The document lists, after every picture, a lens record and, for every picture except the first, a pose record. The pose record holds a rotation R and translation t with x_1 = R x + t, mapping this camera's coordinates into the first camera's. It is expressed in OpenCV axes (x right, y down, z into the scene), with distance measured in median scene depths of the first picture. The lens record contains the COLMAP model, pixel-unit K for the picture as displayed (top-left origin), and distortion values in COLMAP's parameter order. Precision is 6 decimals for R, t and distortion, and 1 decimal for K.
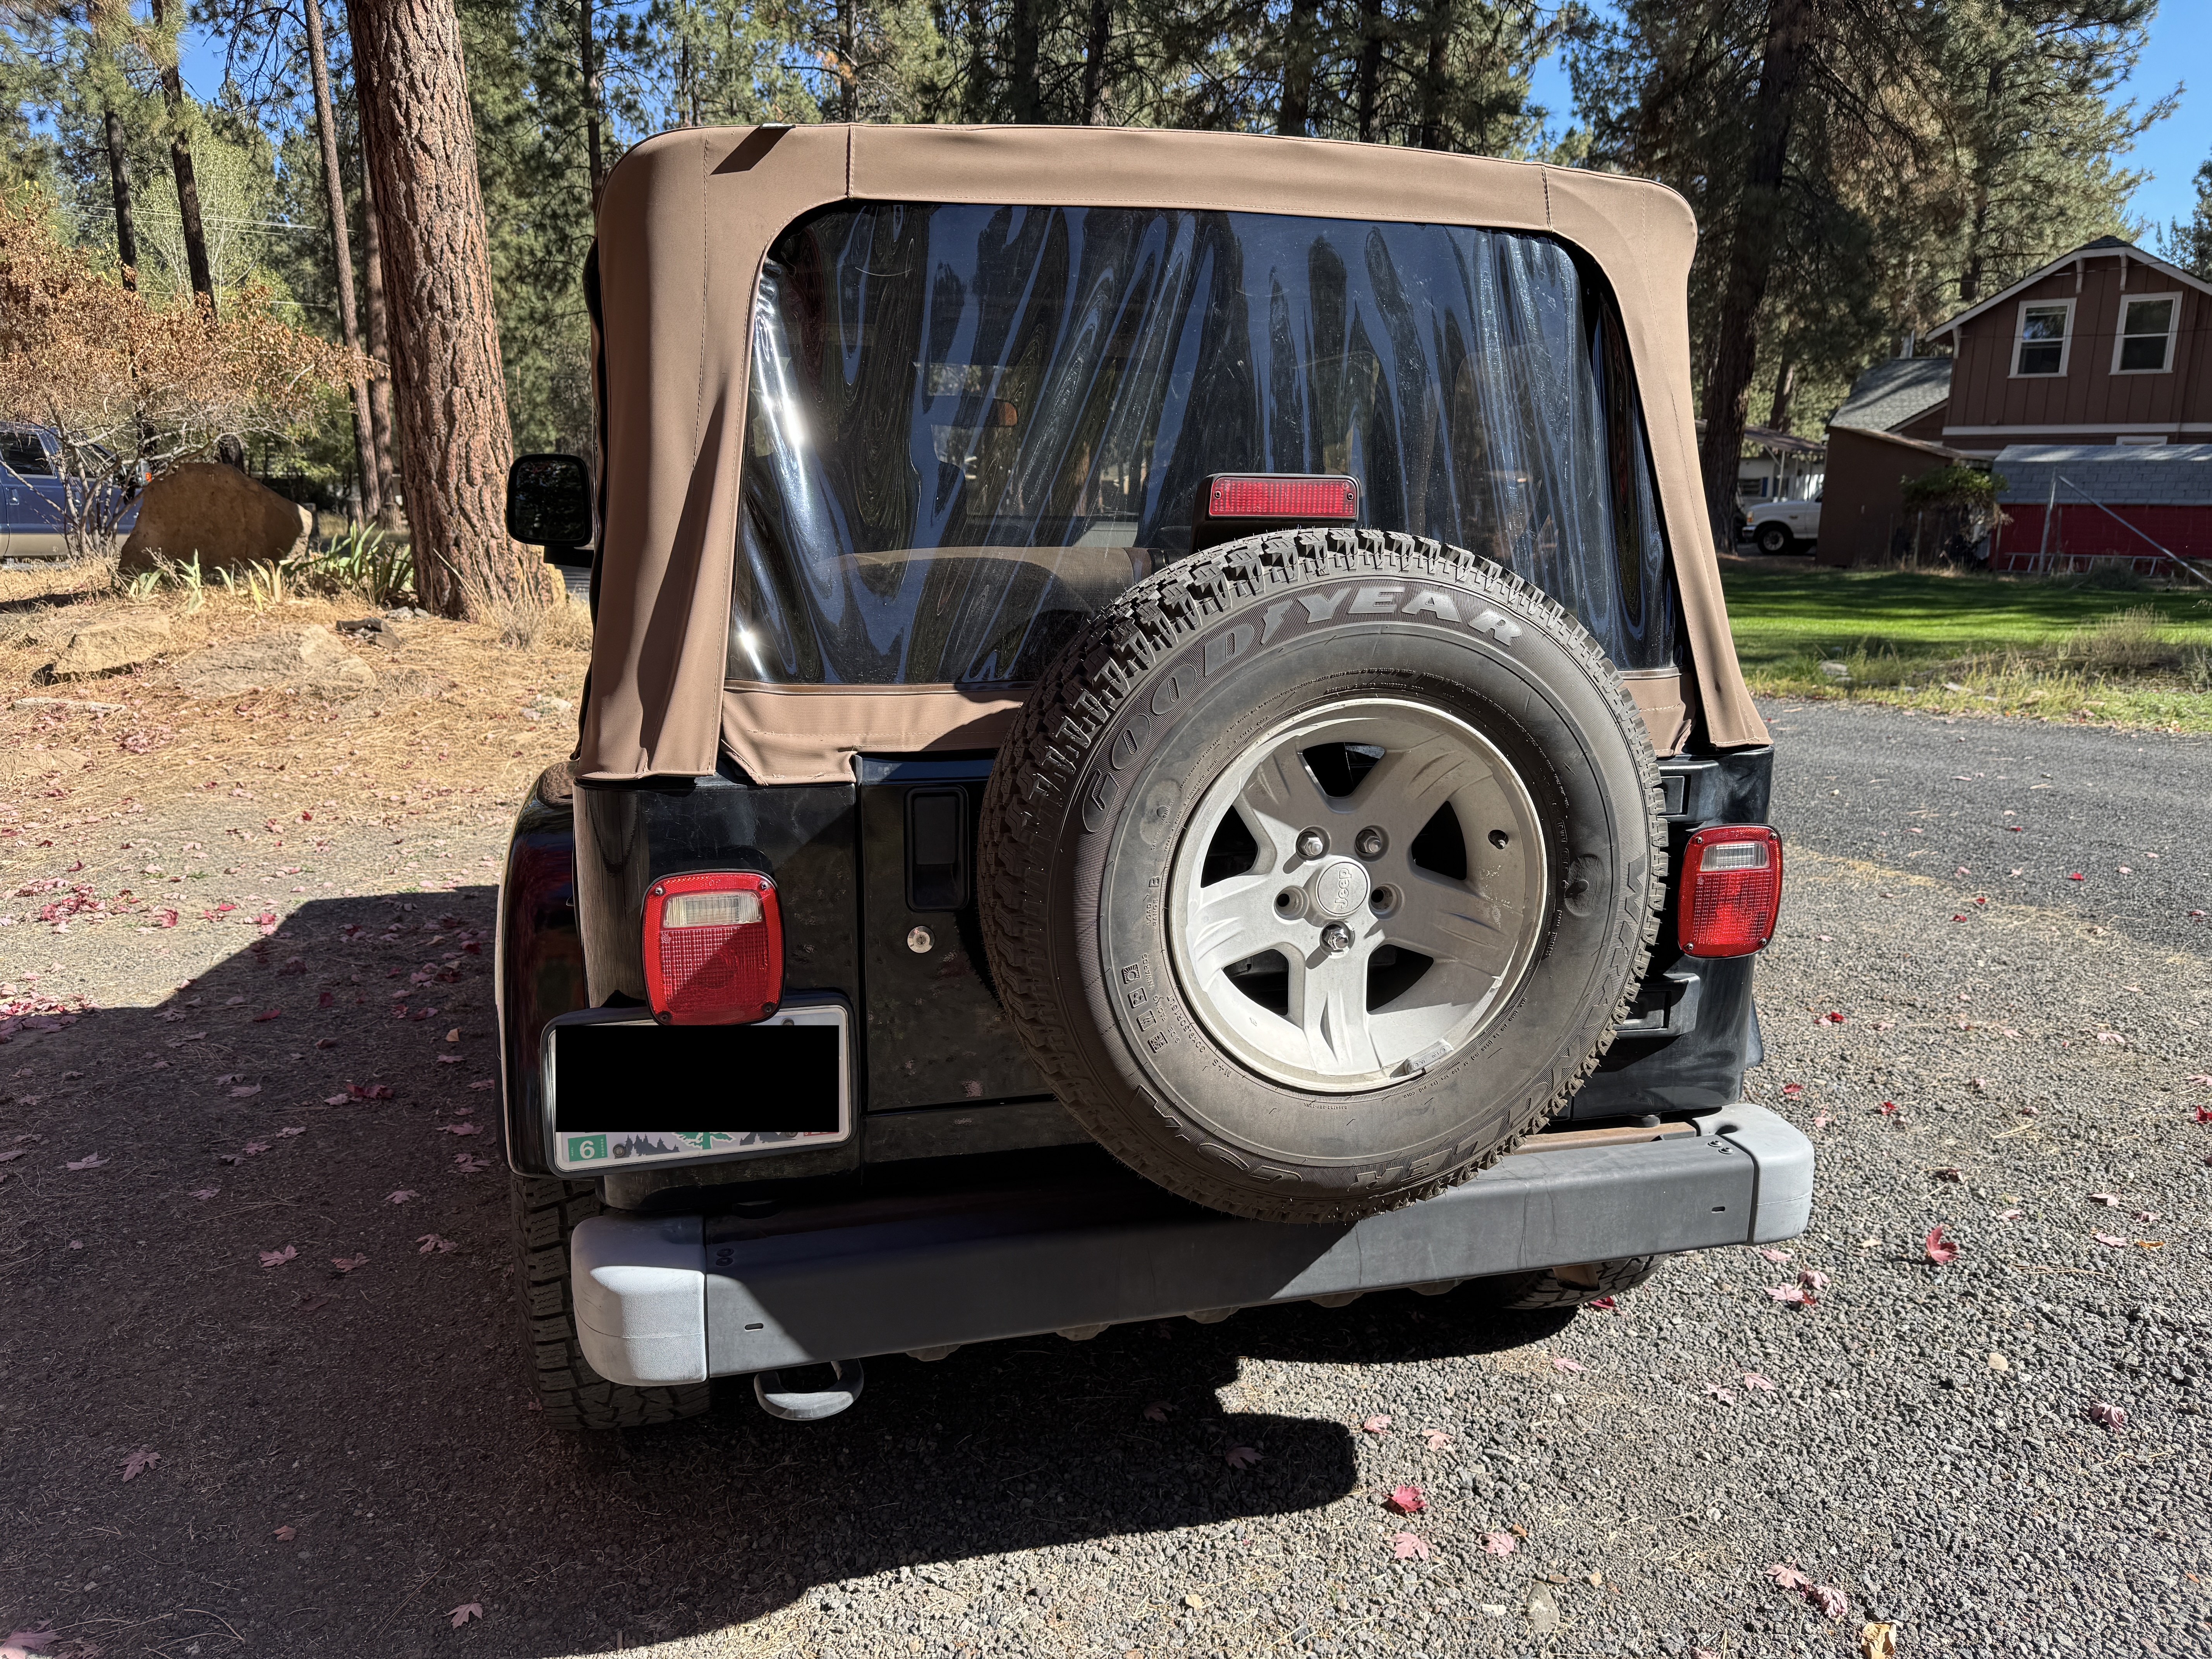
lens RADIAL K [[1561.4, 0, 1095.5], [0, 1561.4, 846.9], [0, 0, 1]] dist [0.027561, -0.038333]
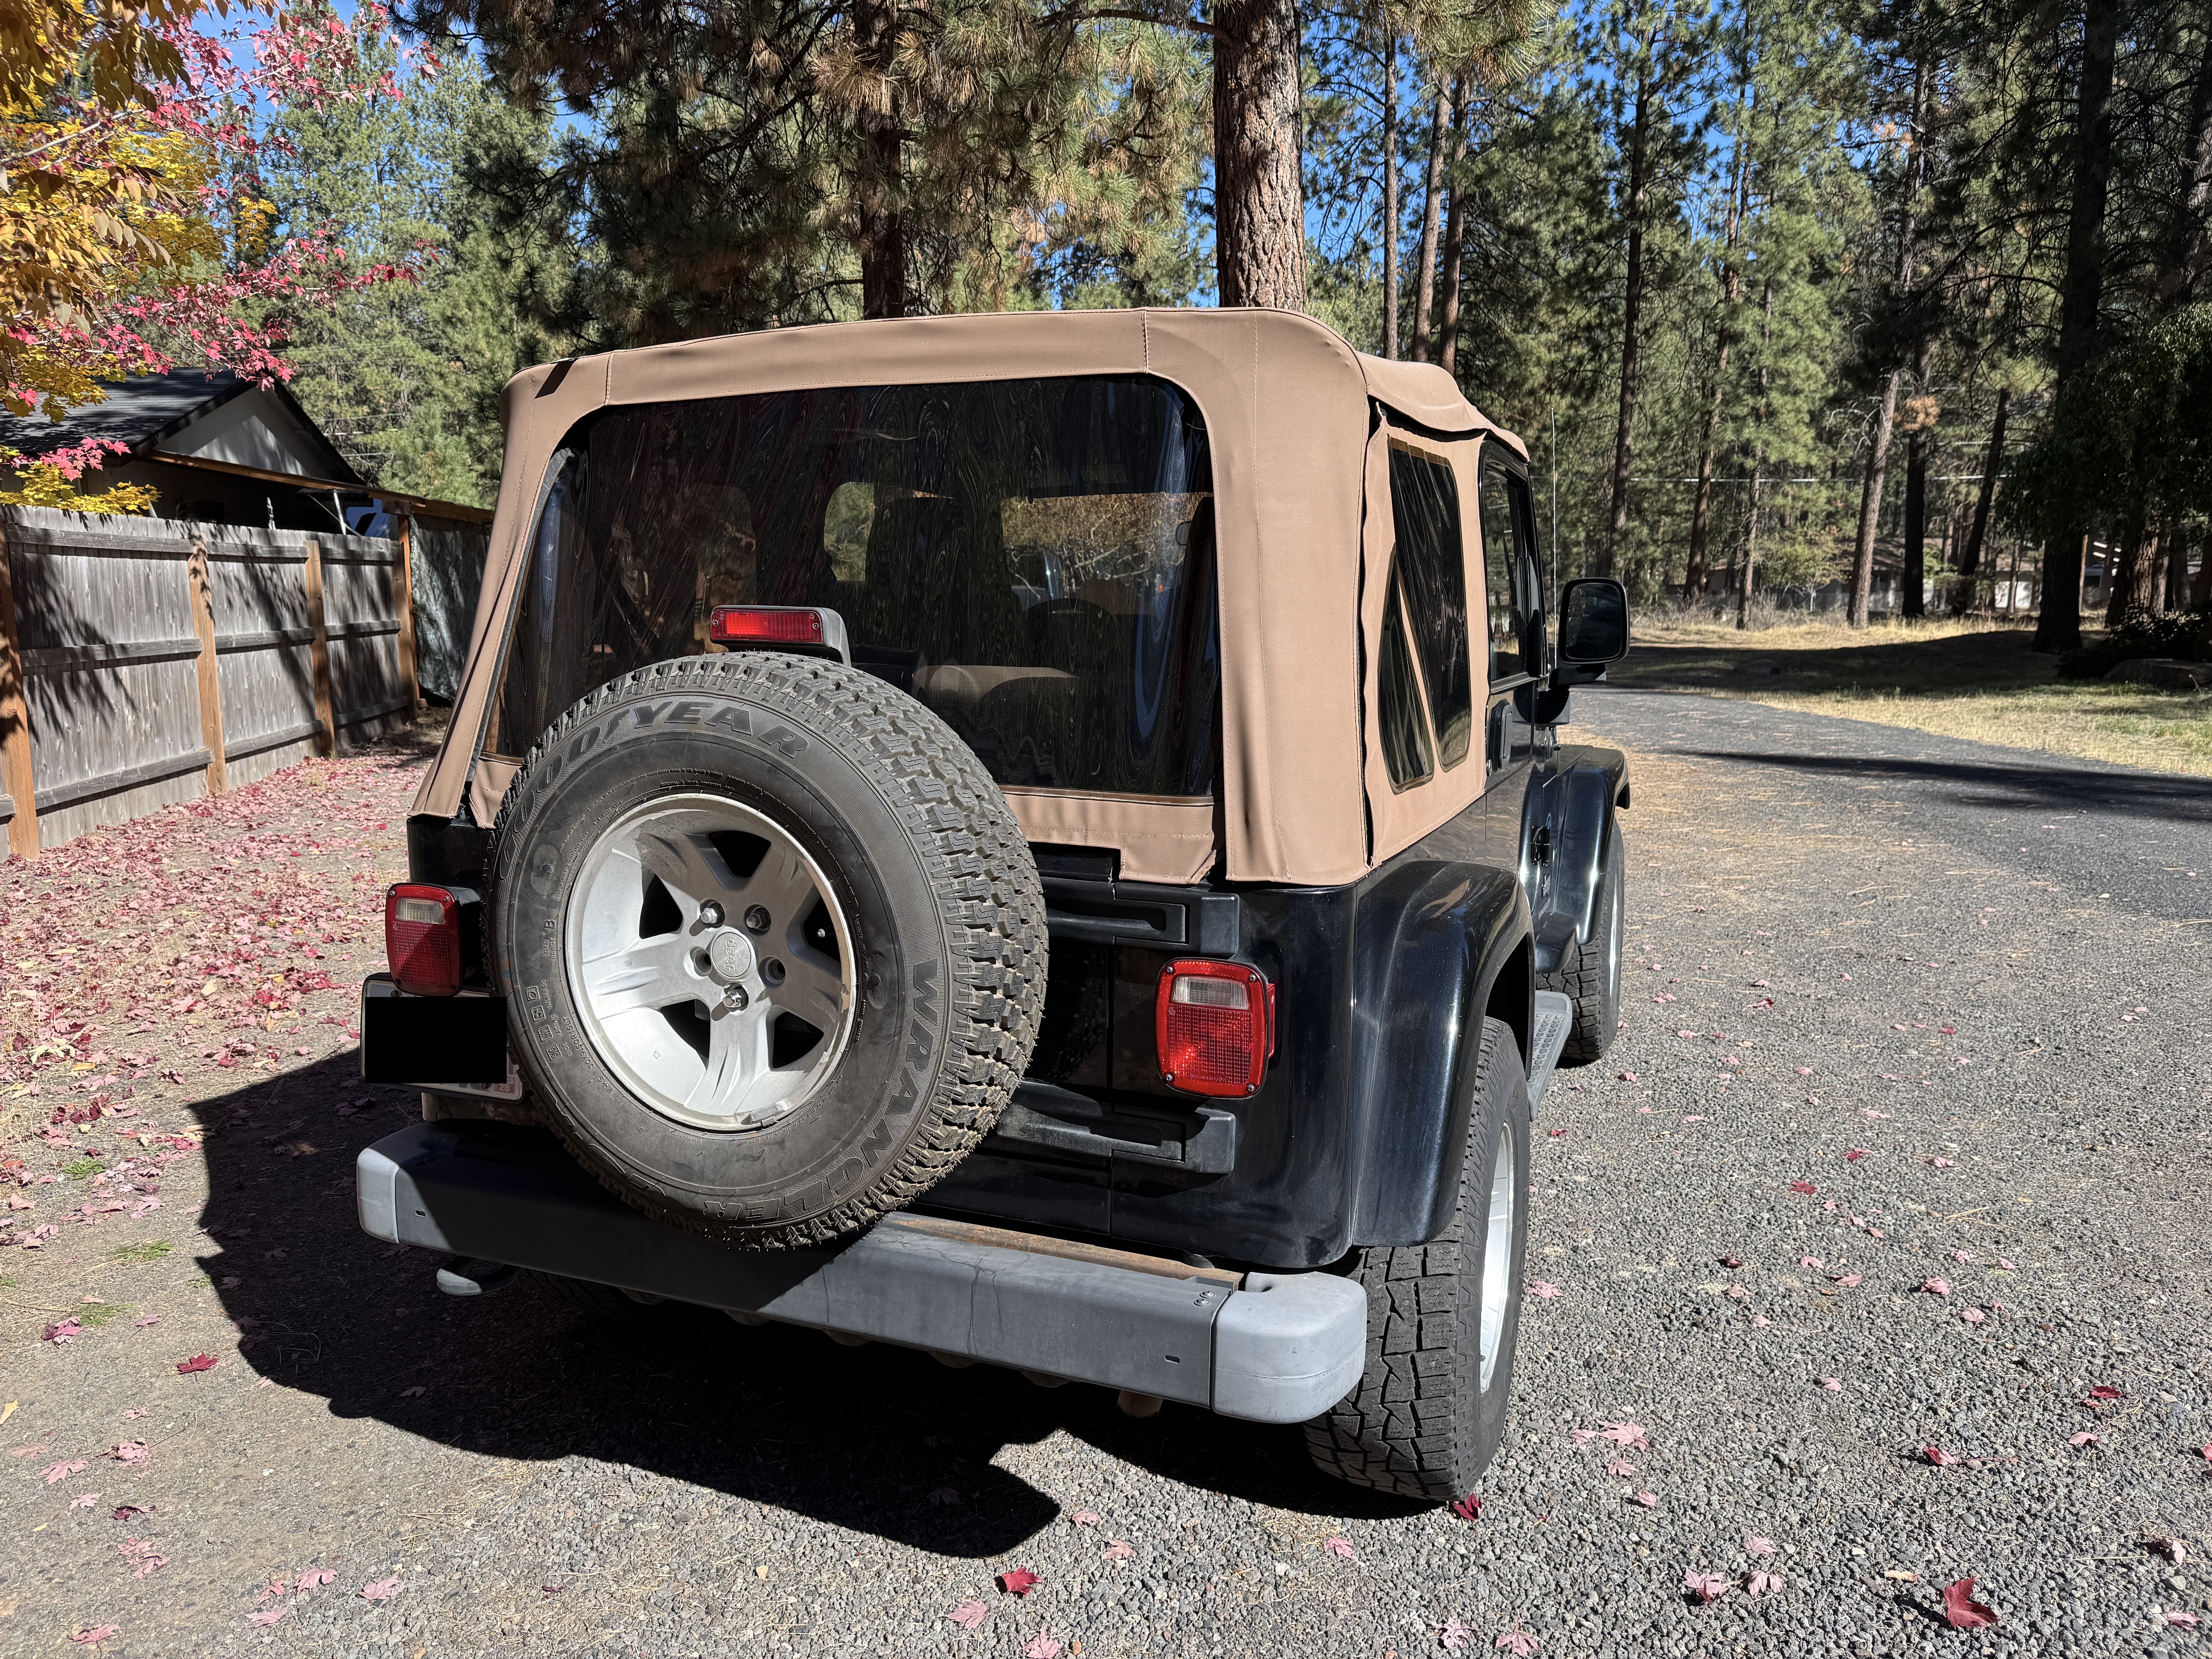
lens RADIAL K [[1561.4, 0, 1095.3], [0, 1561.4, 838.4], [0, 0, 1]] dist [0.027561, -0.038333]
pose [[0.794417, 0.084154, -0.601514, 0.208034], [-0.122816, 0.992154, -0.023396, -0.012938], [0.594826, 0.092462, 0.798519, 0.040933]]
